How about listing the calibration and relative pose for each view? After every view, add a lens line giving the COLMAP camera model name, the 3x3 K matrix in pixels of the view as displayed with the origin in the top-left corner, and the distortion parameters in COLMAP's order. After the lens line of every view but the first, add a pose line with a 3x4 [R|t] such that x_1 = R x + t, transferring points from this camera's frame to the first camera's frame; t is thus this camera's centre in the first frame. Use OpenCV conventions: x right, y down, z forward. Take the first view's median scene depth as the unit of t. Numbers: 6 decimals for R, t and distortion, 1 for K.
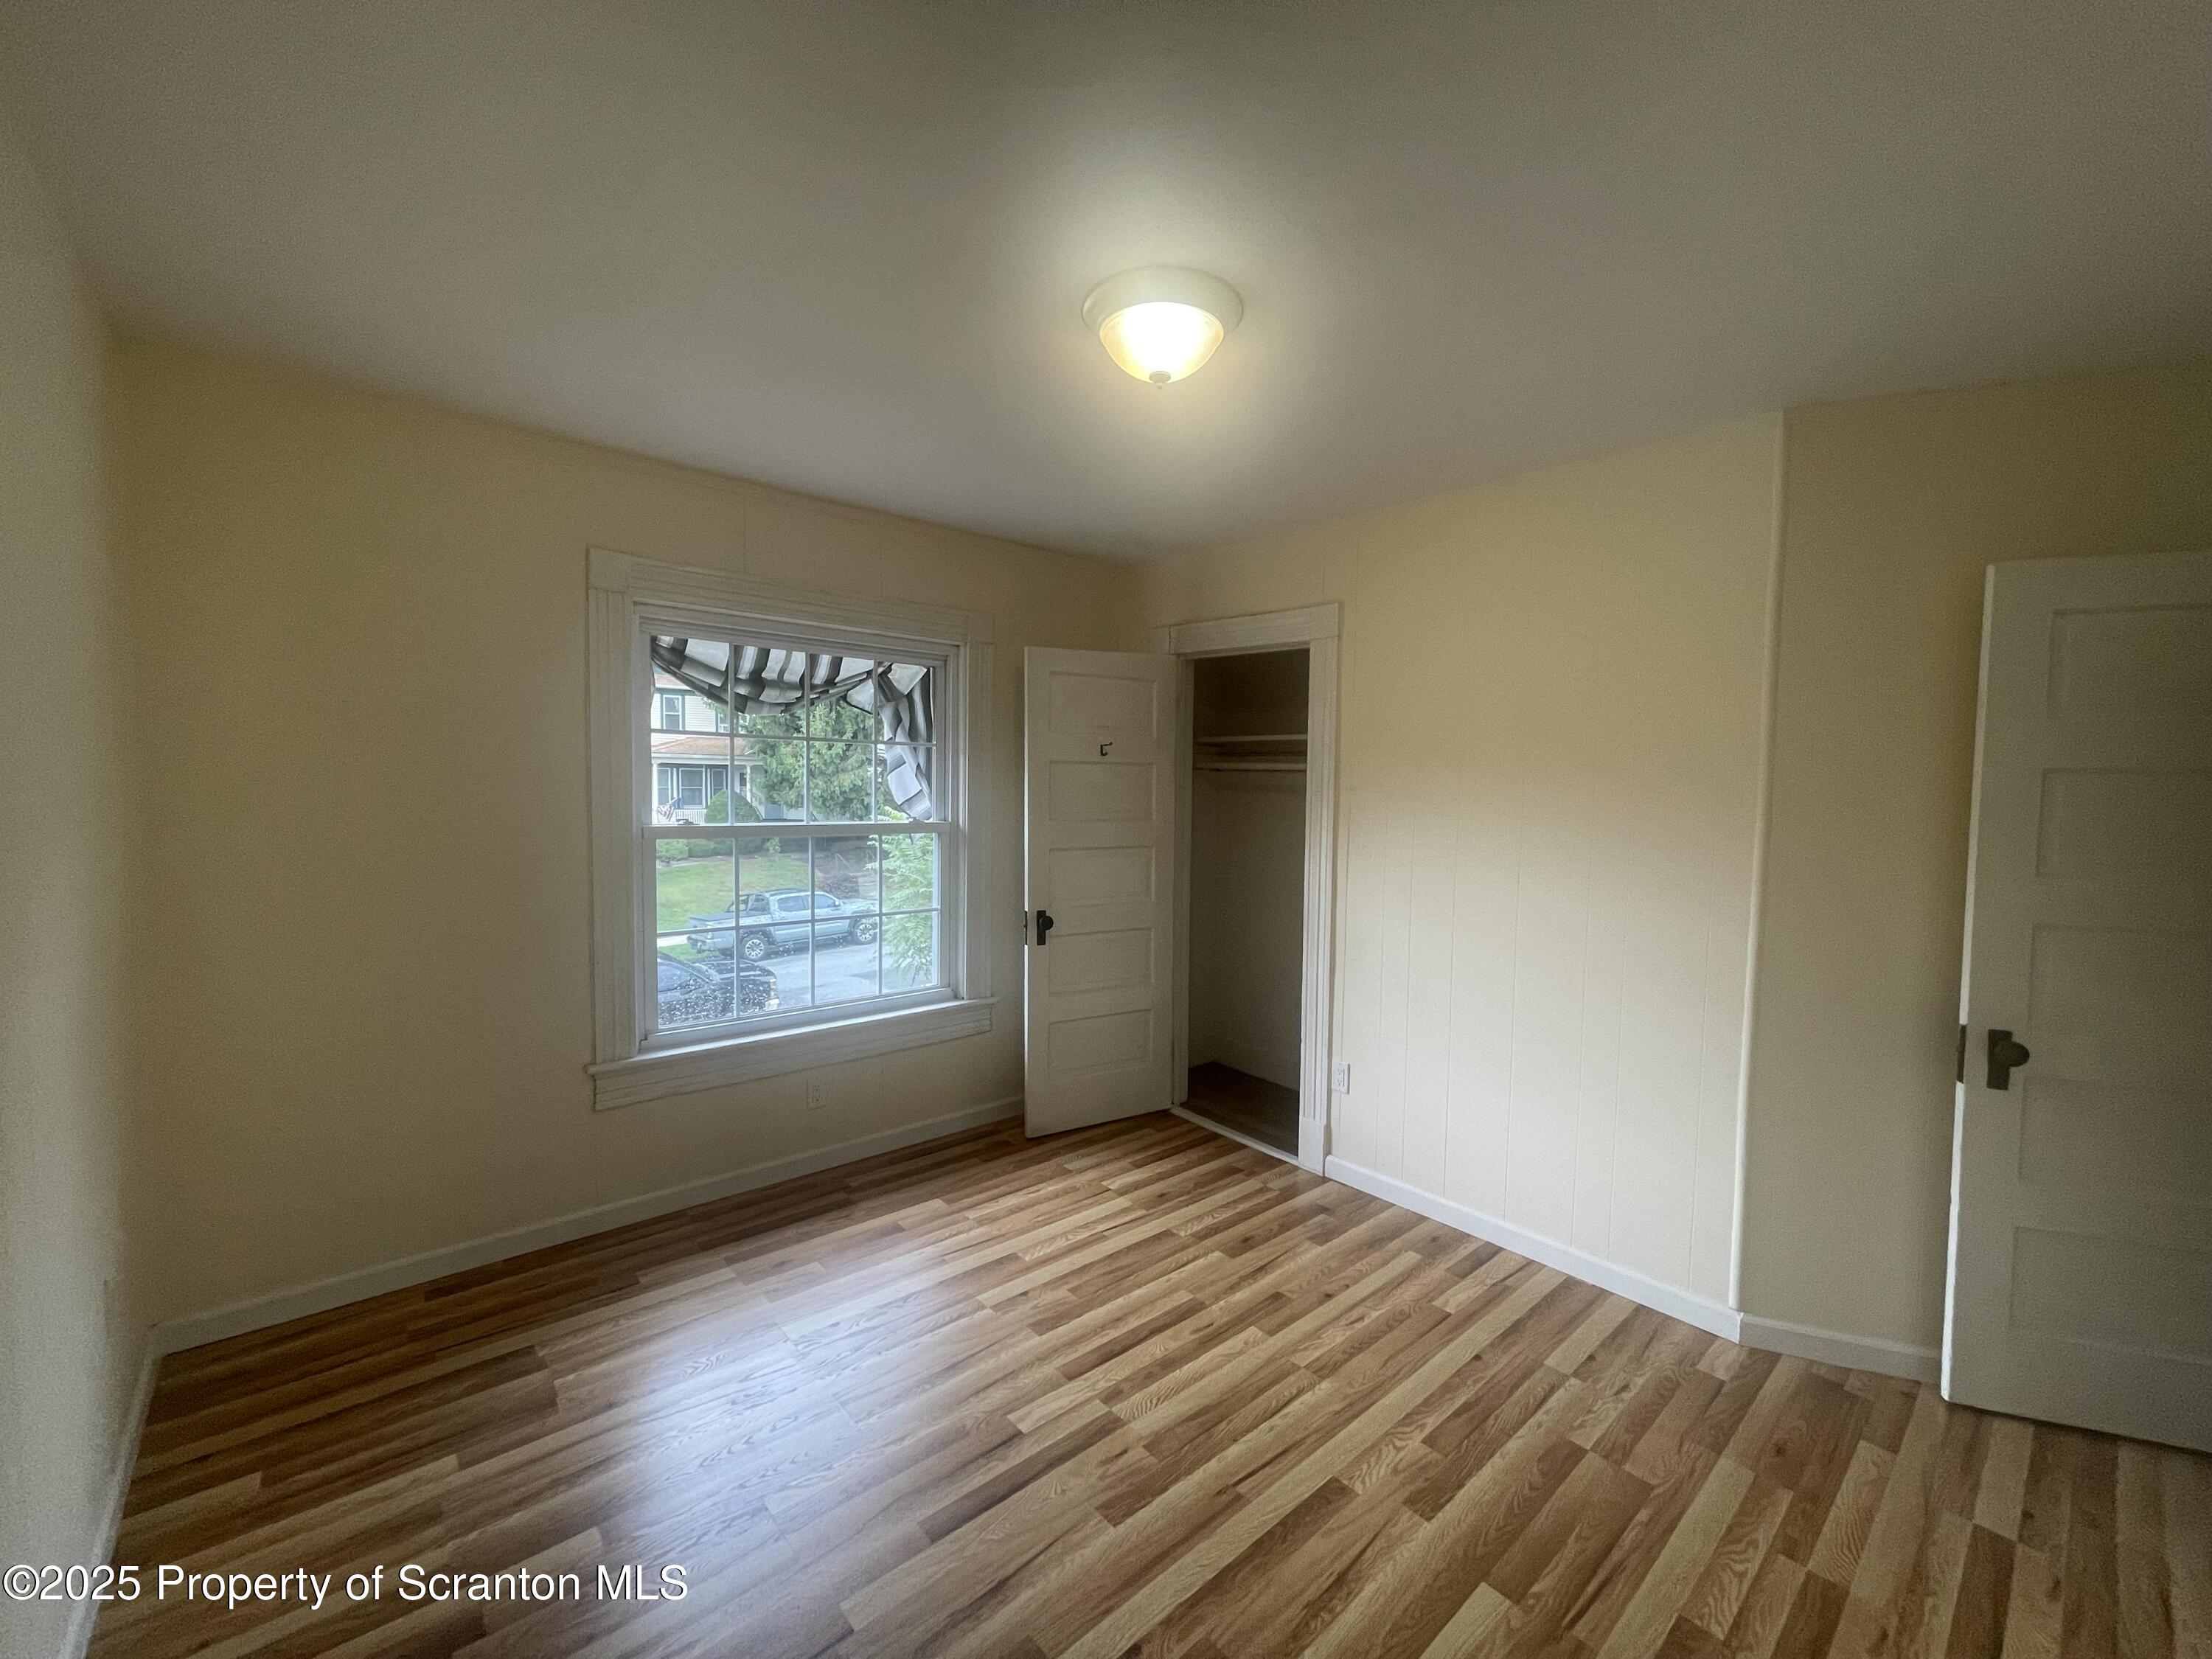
lens RADIAL K [[895.0, 0, 1096.7], [0, 895.0, 825.4], [0, 0, 1]] dist [0.002508, 0.000708]
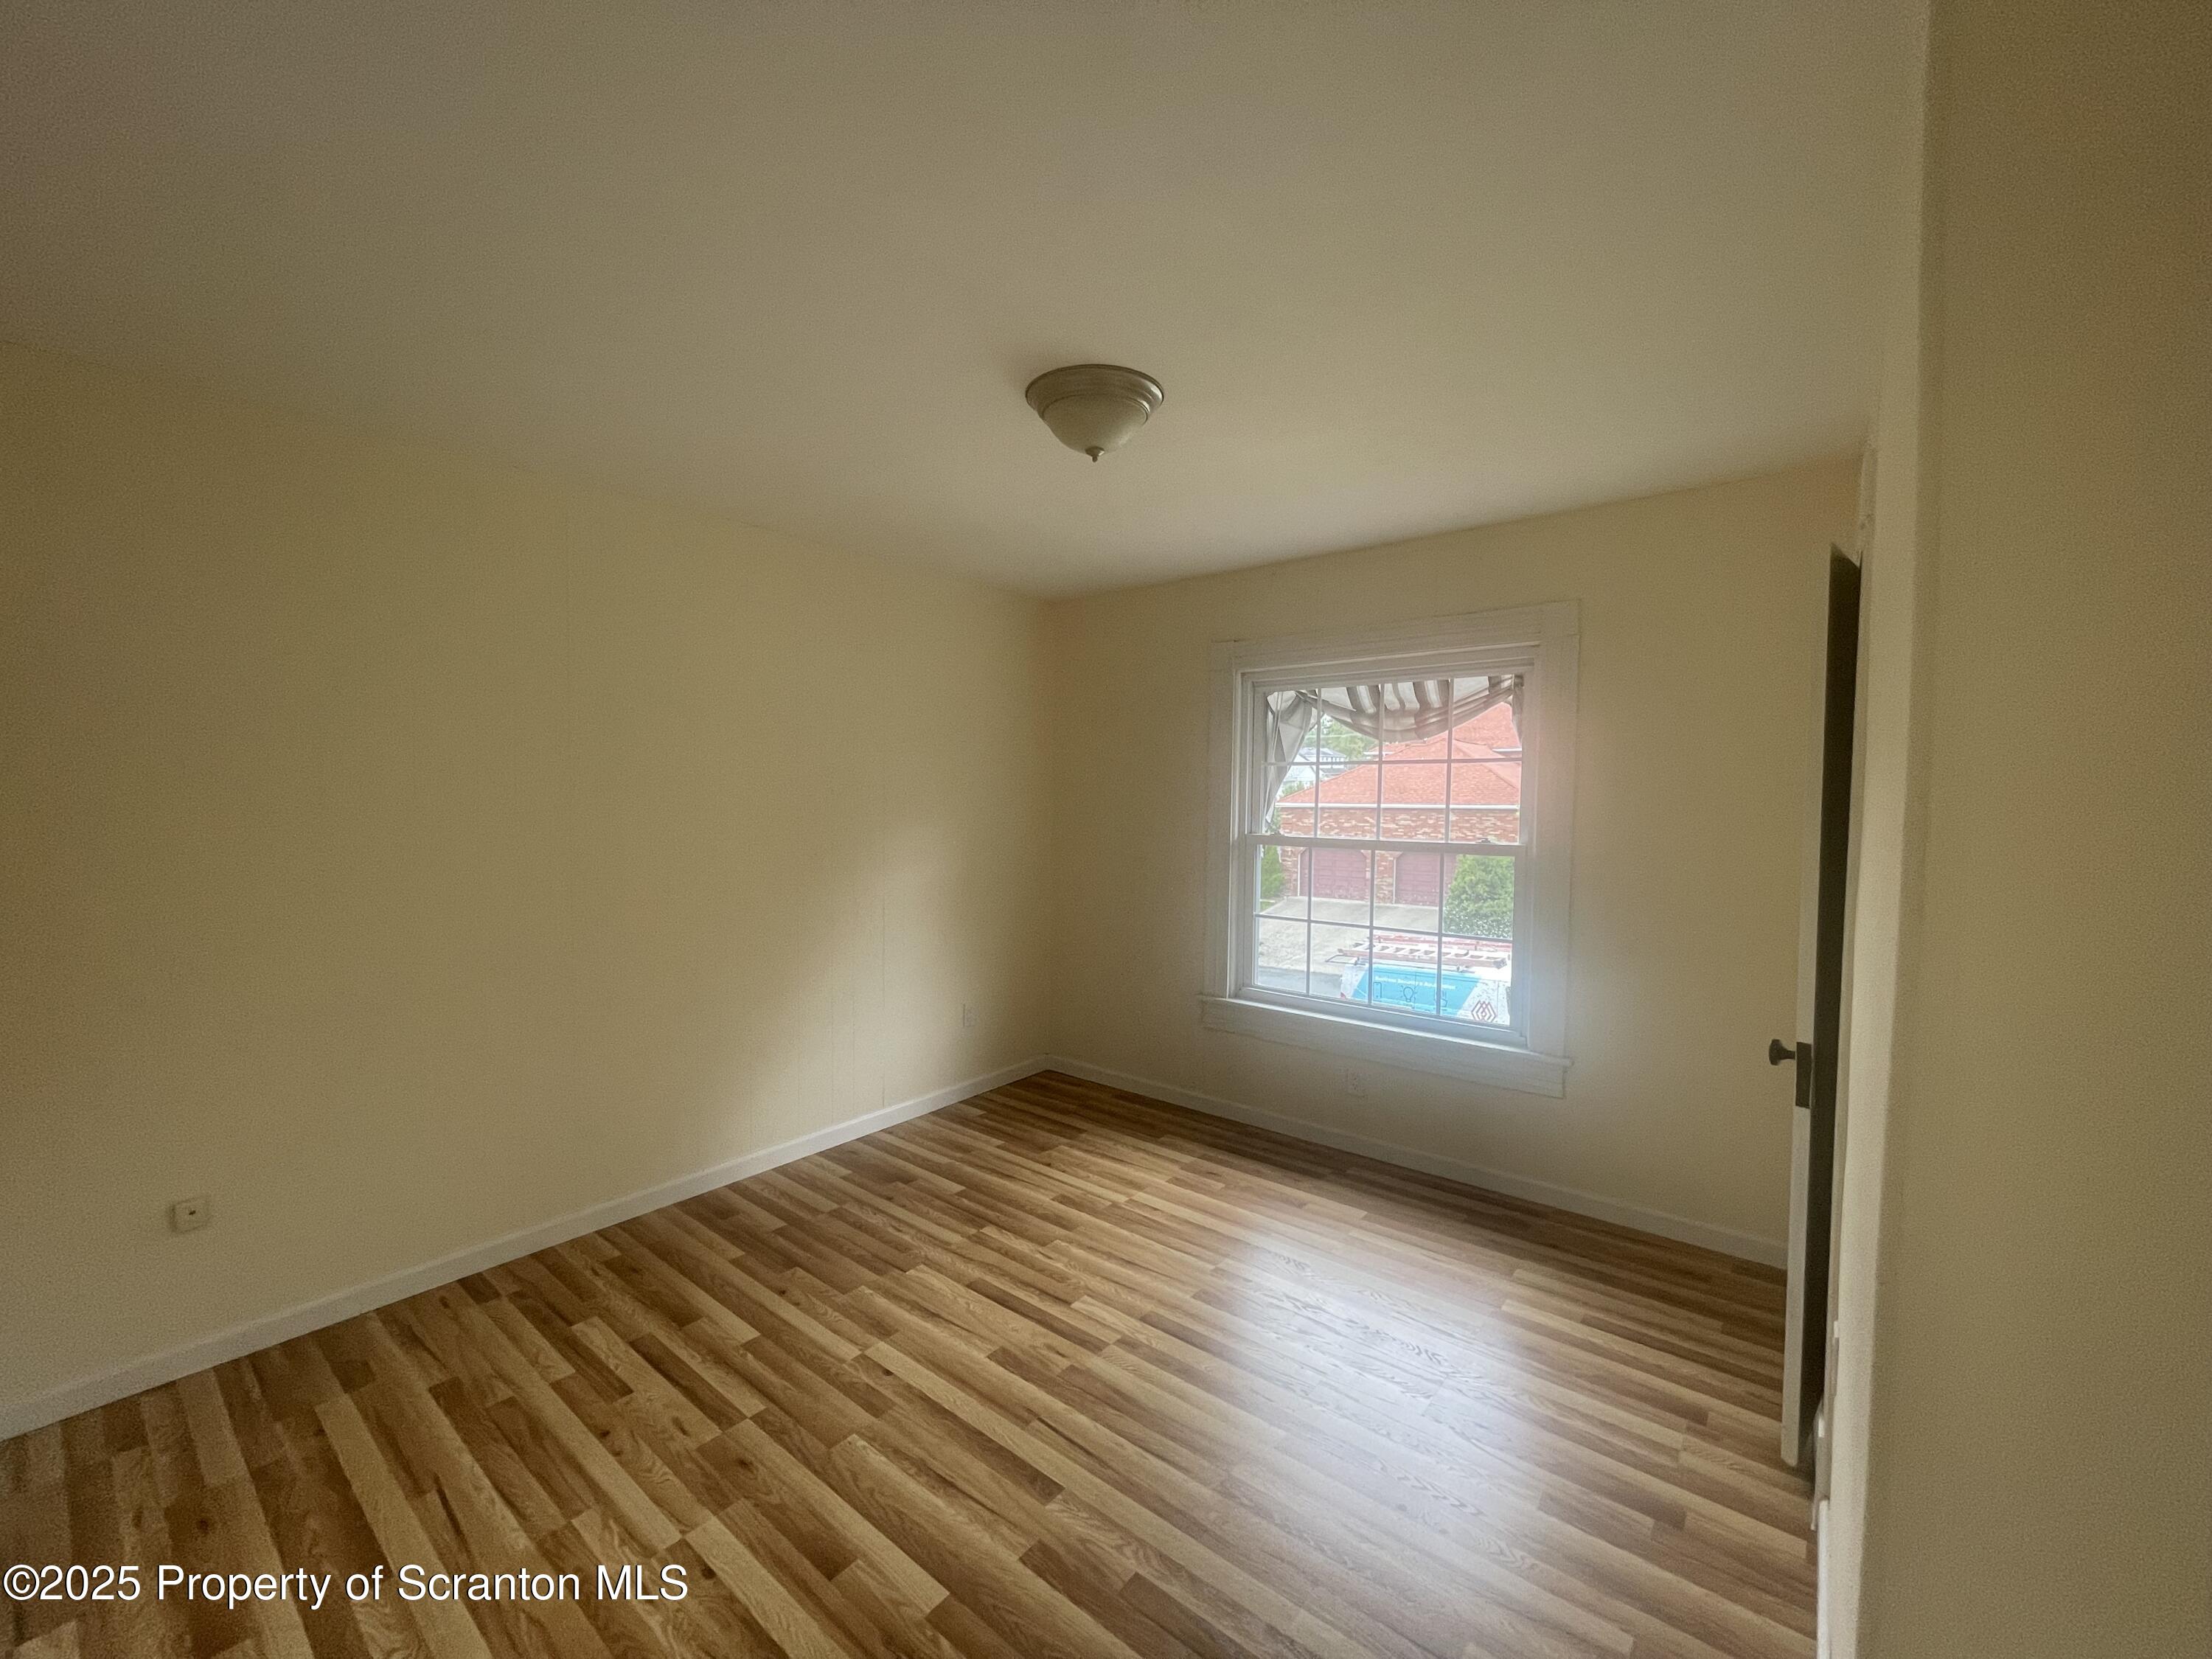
lens RADIAL K [[895.0, 0, 1100.2], [0, 895.0, 836.5], [0, 0, 1]] dist [0.002508, 0.000708]
pose [[0.170755, 0.032632, -0.984773, 1.105736], [-0.044410, 0.998691, 0.025392, -0.030985], [0.984312, 0.039398, 0.171981, 0.744564]]
